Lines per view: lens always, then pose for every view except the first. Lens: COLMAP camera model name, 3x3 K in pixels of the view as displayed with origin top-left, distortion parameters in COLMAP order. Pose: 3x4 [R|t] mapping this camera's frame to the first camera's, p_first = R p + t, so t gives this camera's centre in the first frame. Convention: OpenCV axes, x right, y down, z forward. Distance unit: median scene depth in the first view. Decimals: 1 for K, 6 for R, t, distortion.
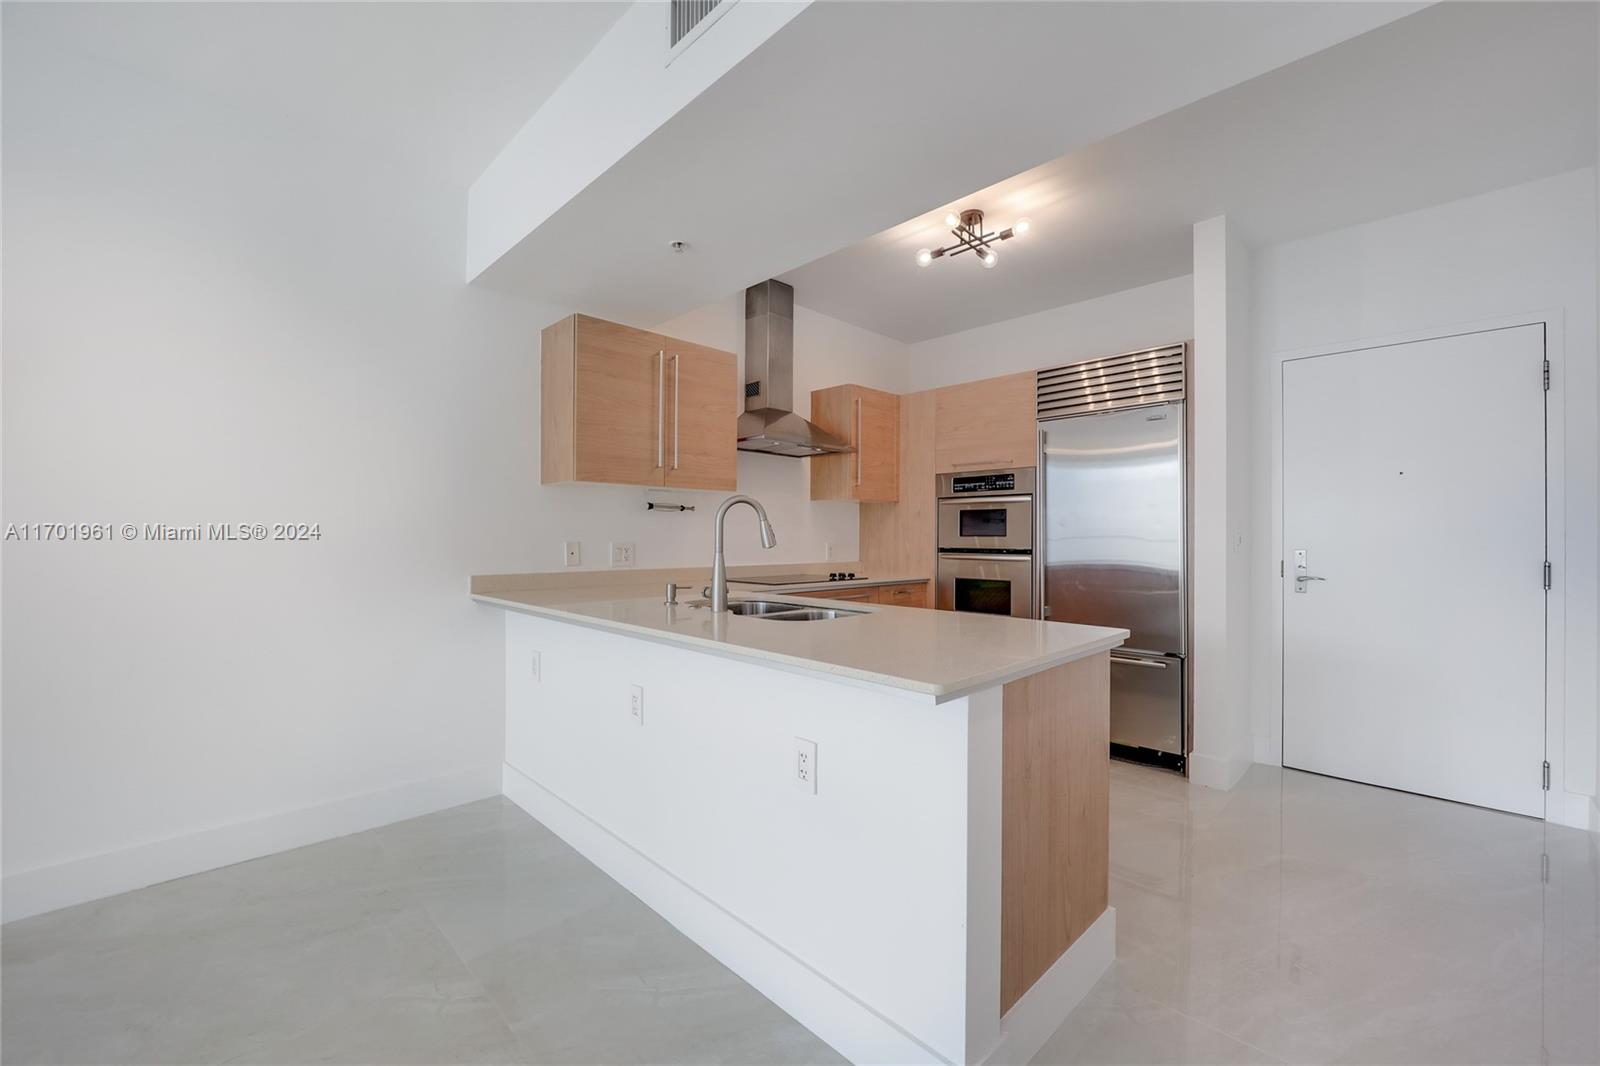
lens RADIAL K [[643.5, 0, 796.2], [0, 643.5, 536.4], [0, 0, 1]] dist [-0.001342, -0.000265]
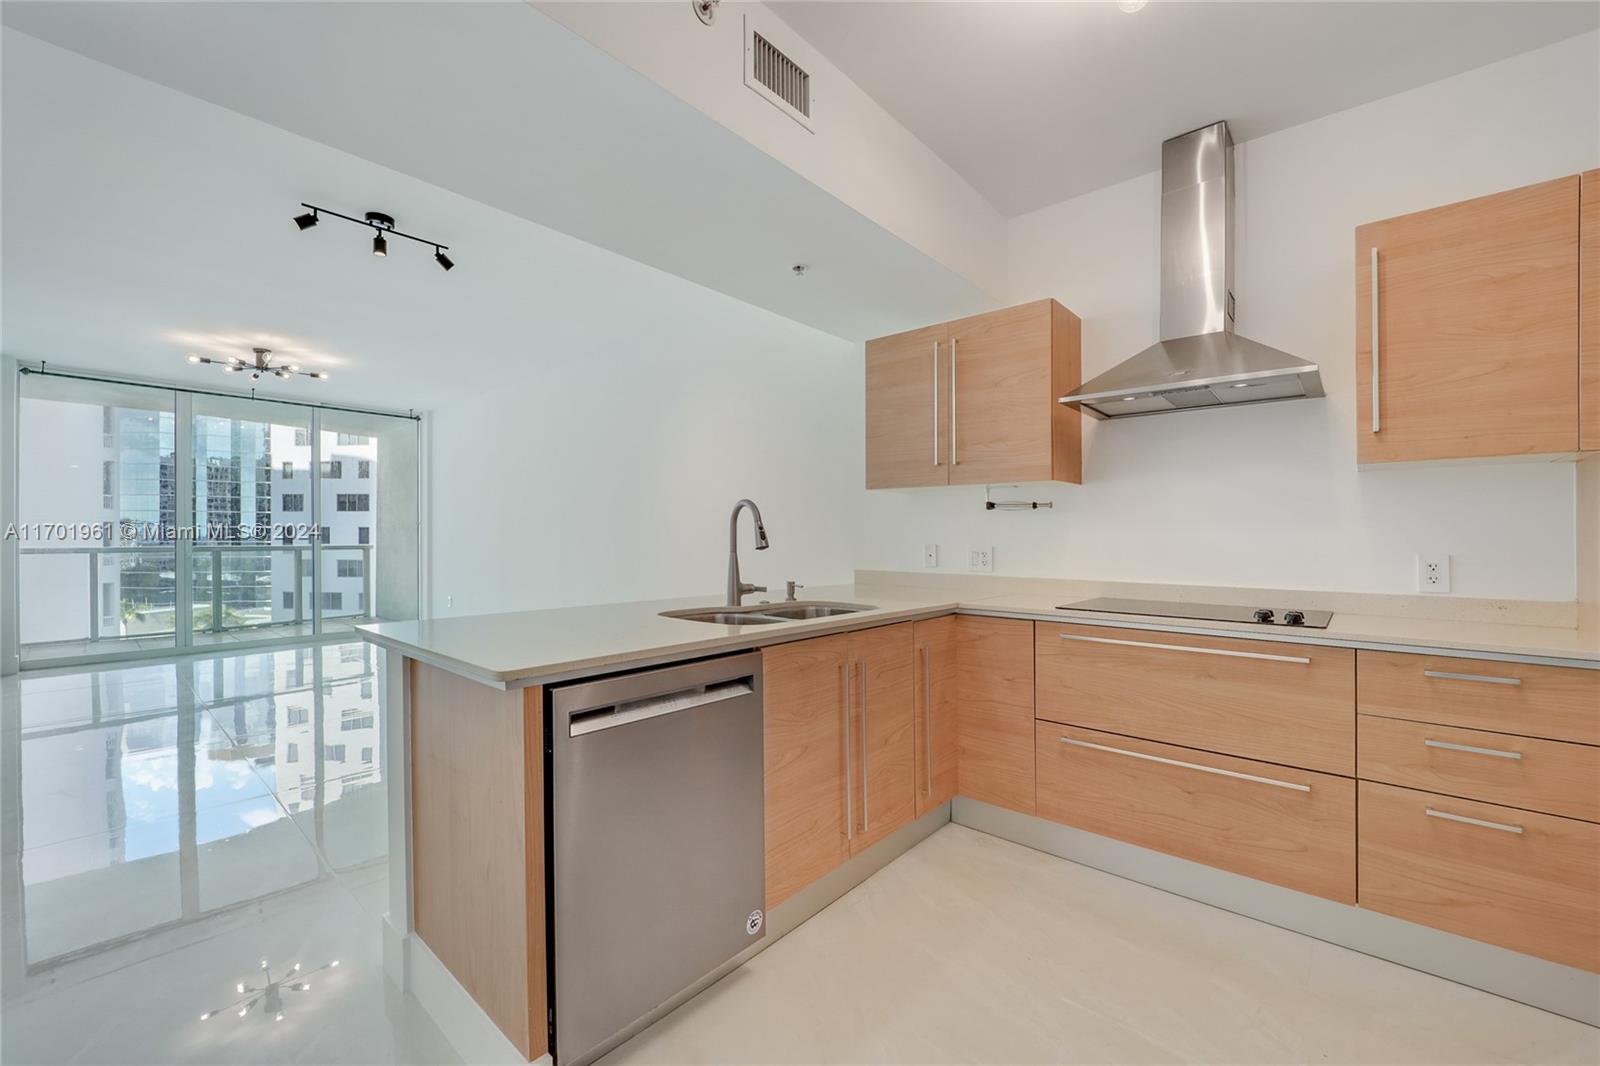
lens RADIAL K [[643.5, 0, 795.0], [0, 643.5, 532.6], [0, 0, 1]] dist [-0.001342, -0.000265]
pose [[0.063049, -0.011321, -0.997946, 0.660917], [-0.002062, 0.999932, -0.011474, 0.001315], [0.998008, 0.002781, 0.063021, 0.680131]]
